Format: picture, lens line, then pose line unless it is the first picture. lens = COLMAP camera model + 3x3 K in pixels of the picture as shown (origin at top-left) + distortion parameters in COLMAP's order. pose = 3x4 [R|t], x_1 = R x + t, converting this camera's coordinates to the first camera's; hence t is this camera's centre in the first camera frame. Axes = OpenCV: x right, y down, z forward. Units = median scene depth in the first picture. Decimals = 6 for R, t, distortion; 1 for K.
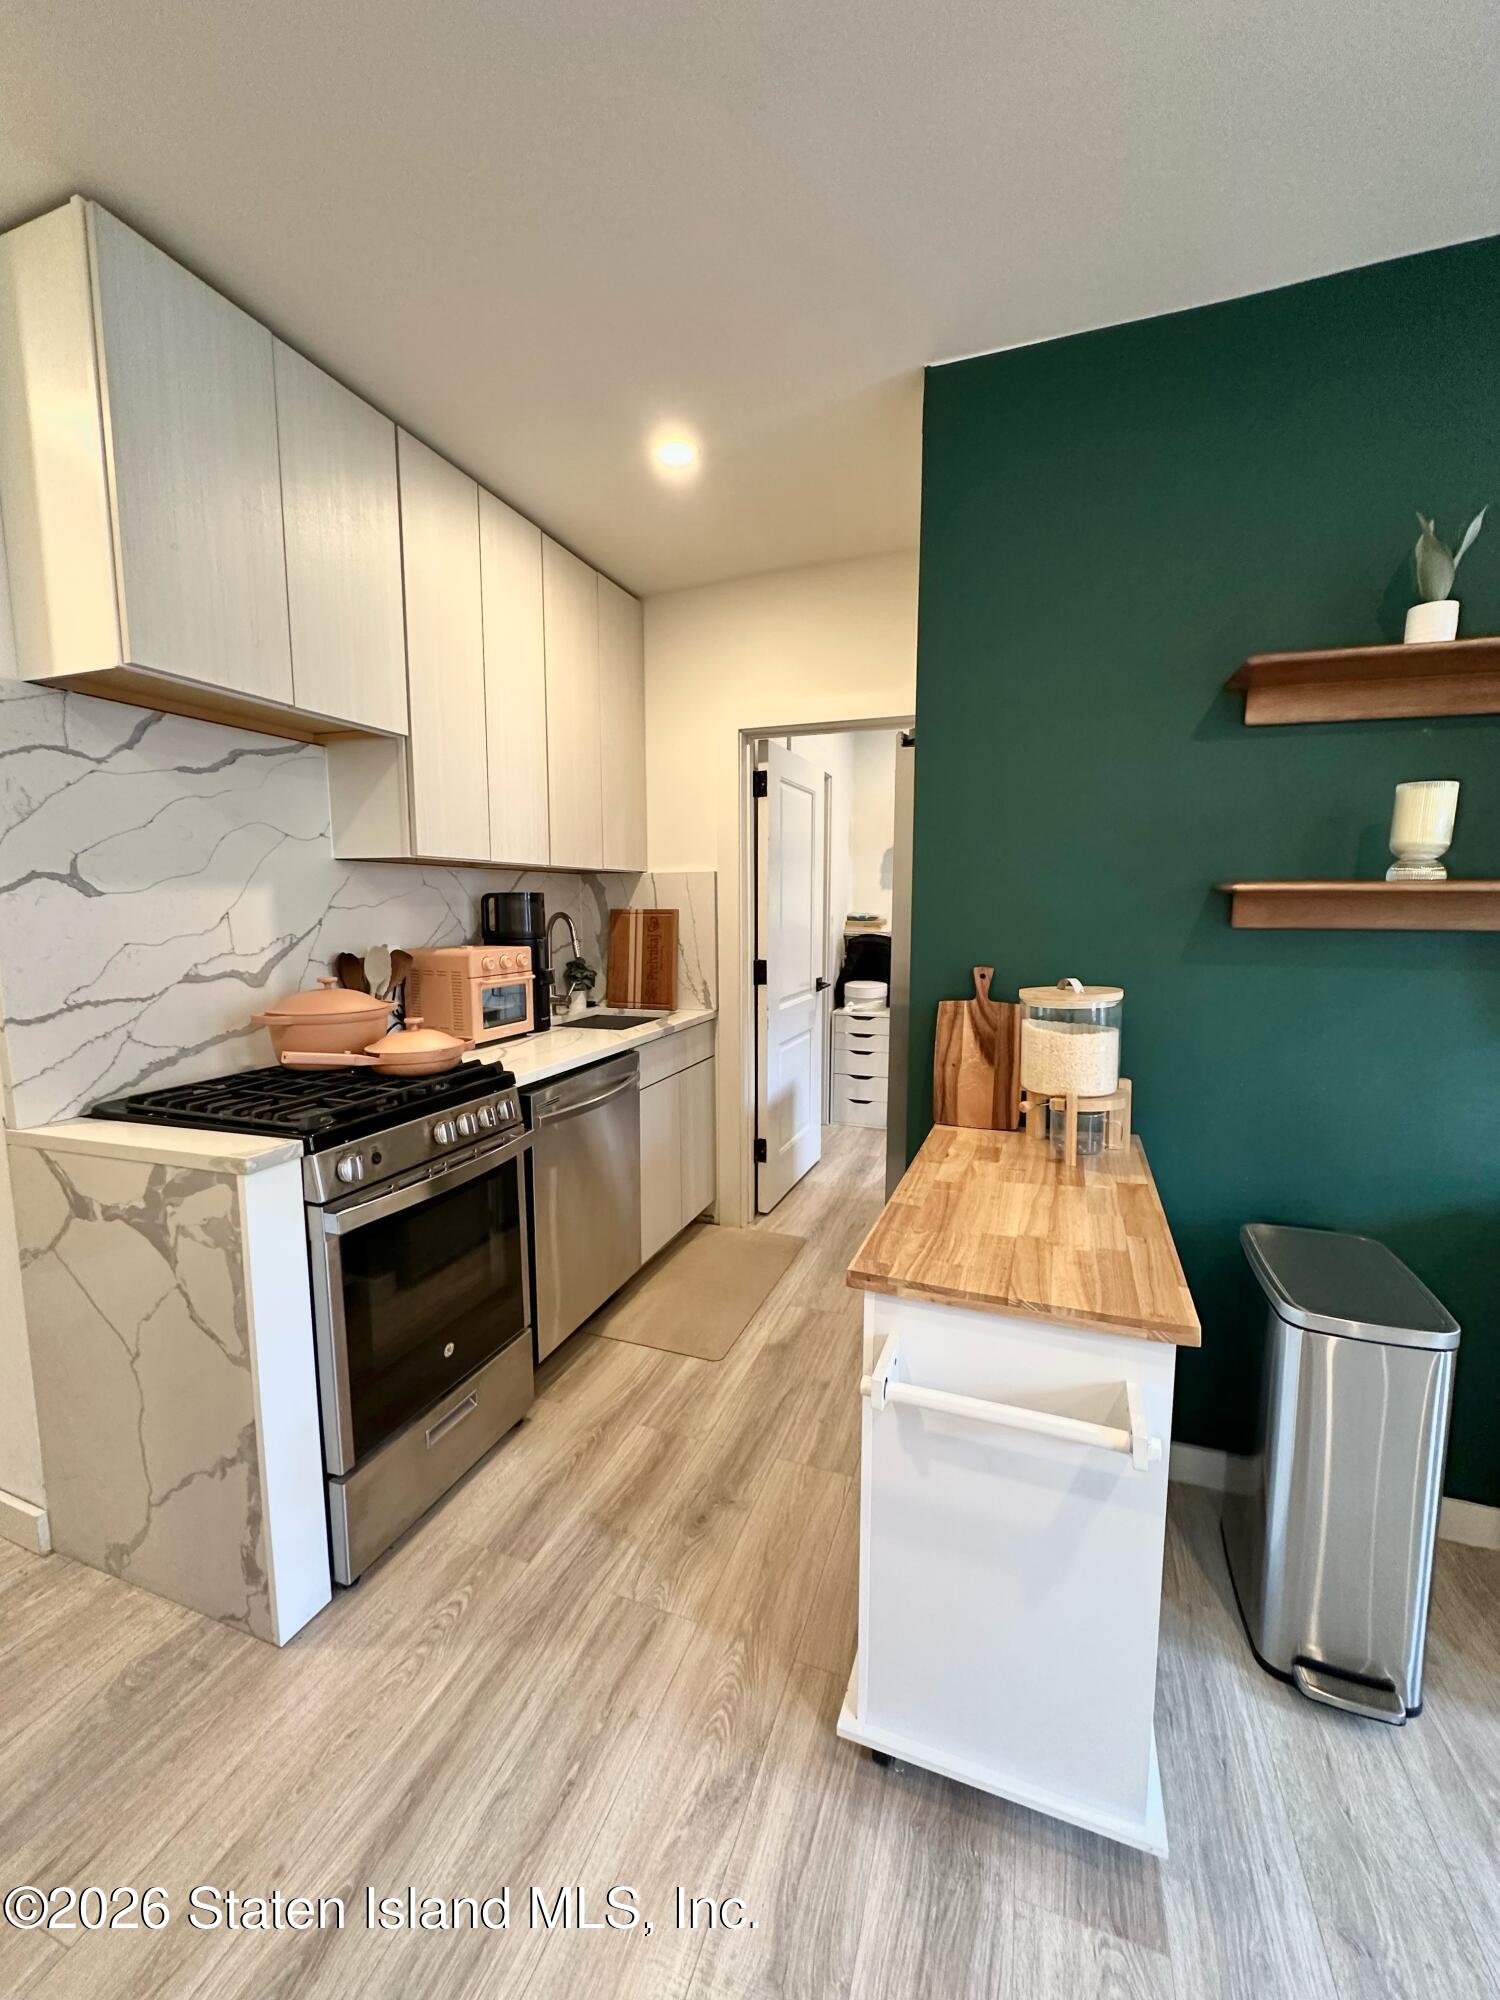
lens RADIAL K [[796.9, 0, 747.3], [0, 796.9, 998.5], [0, 0, 1]] dist [-0.004665, 0.001083]
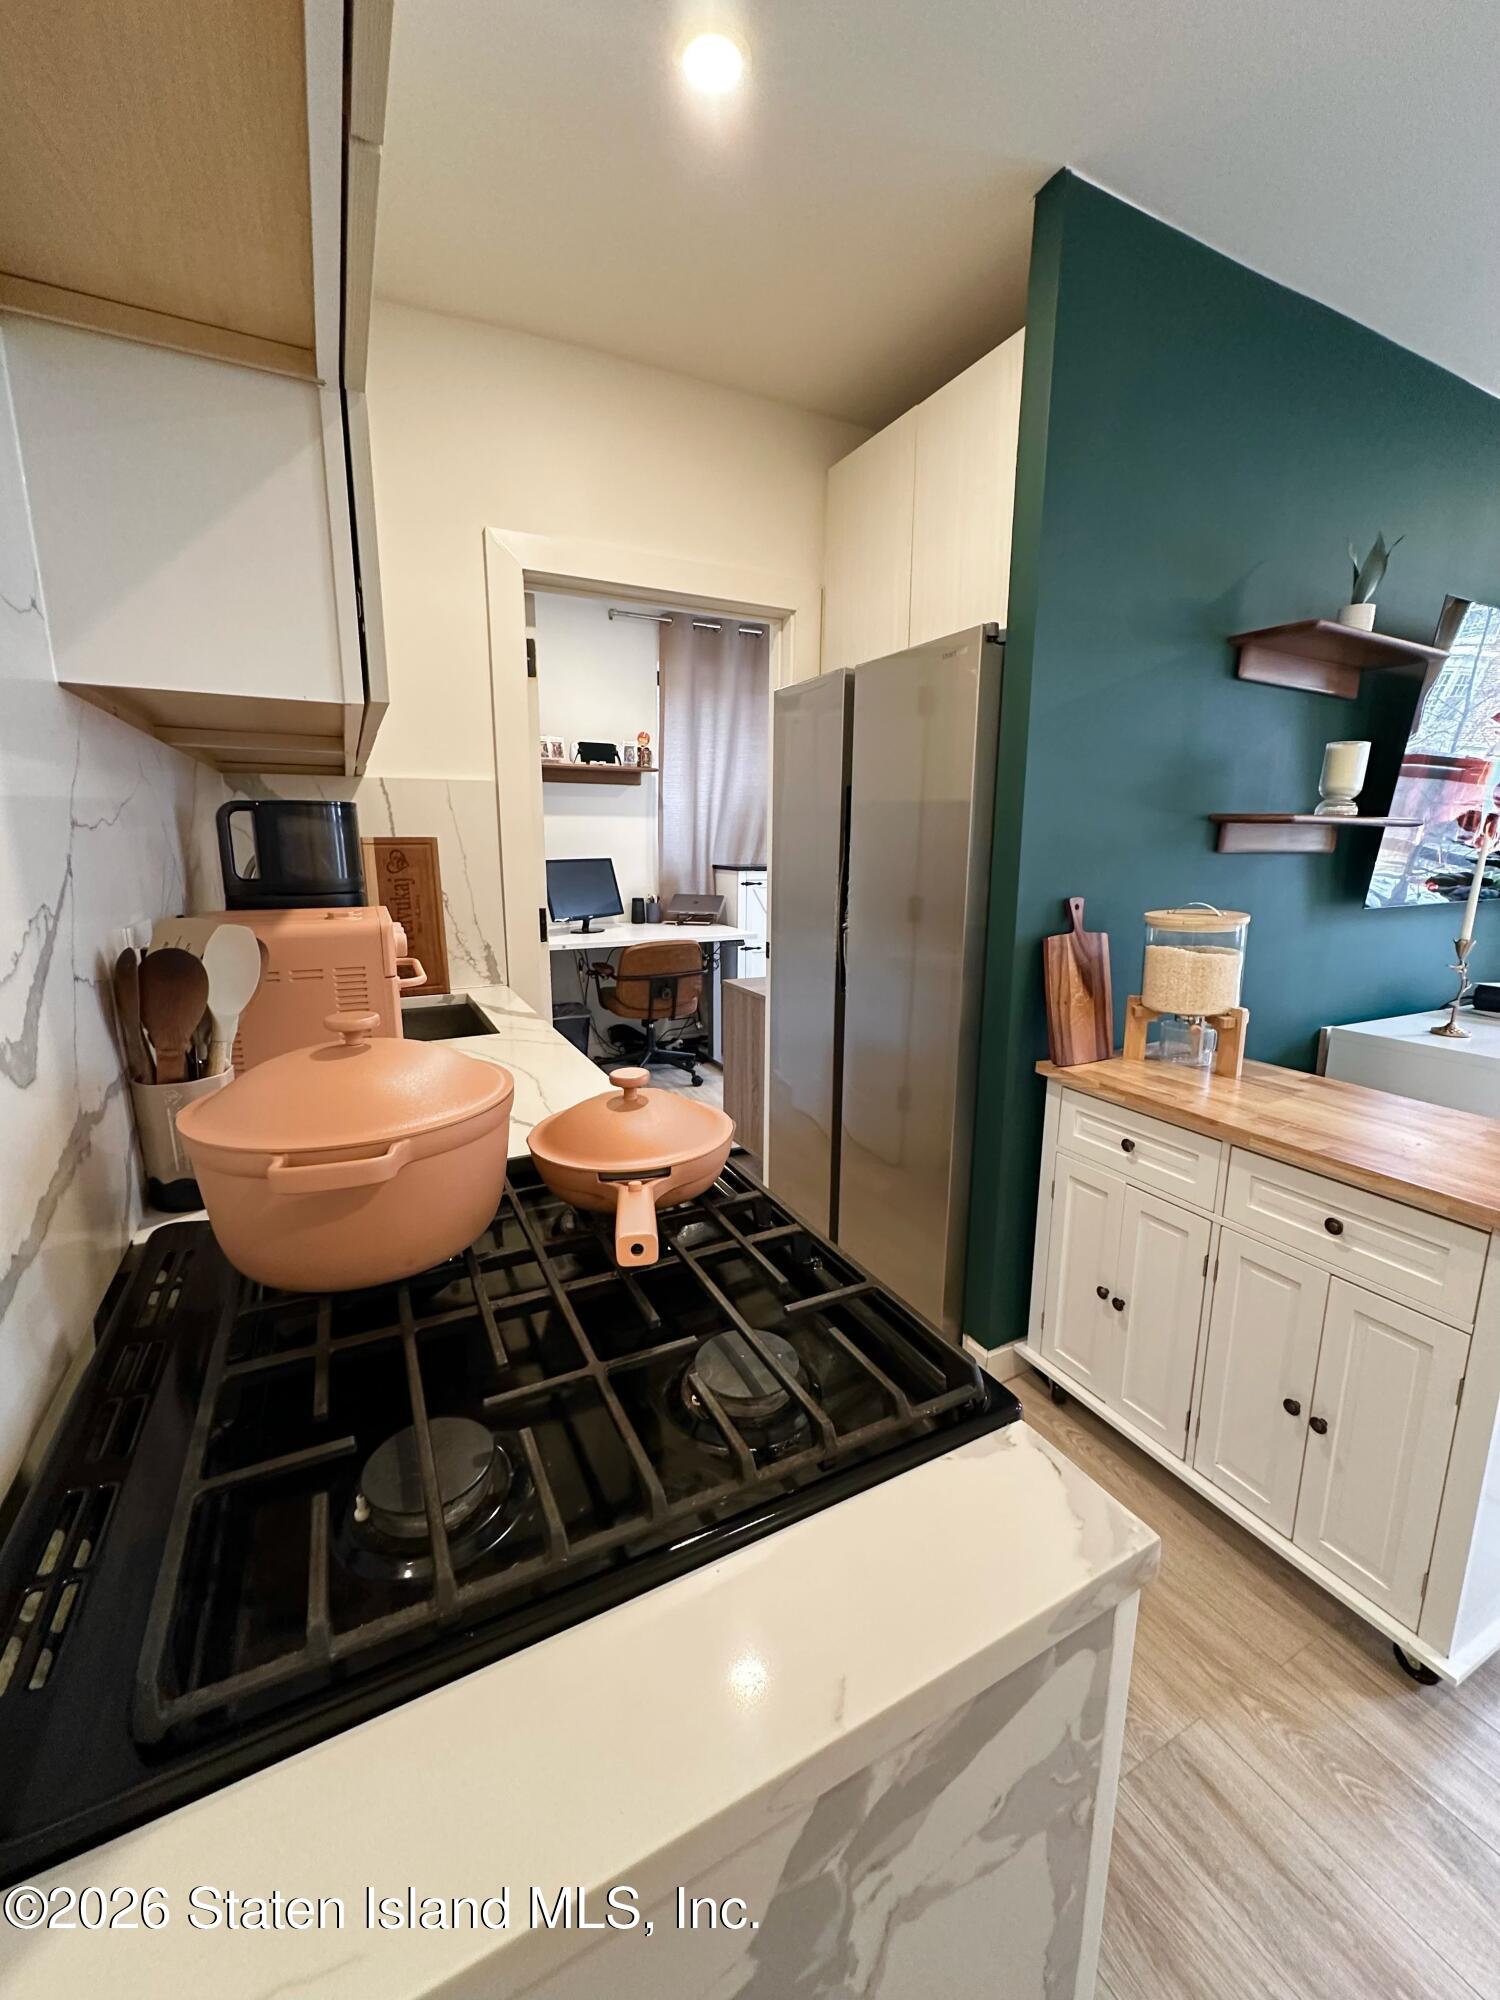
lens RADIAL K [[796.9, 0, 751.8], [0, 796.9, 996.4], [0, 0, 1]] dist [-0.004665, 0.001083]
pose [[0.678047, -0.140851, 0.721396, -0.745417], [0.082113, 0.989839, 0.116085, -0.071204], [-0.730417, -0.019475, 0.682724, 0.688850]]
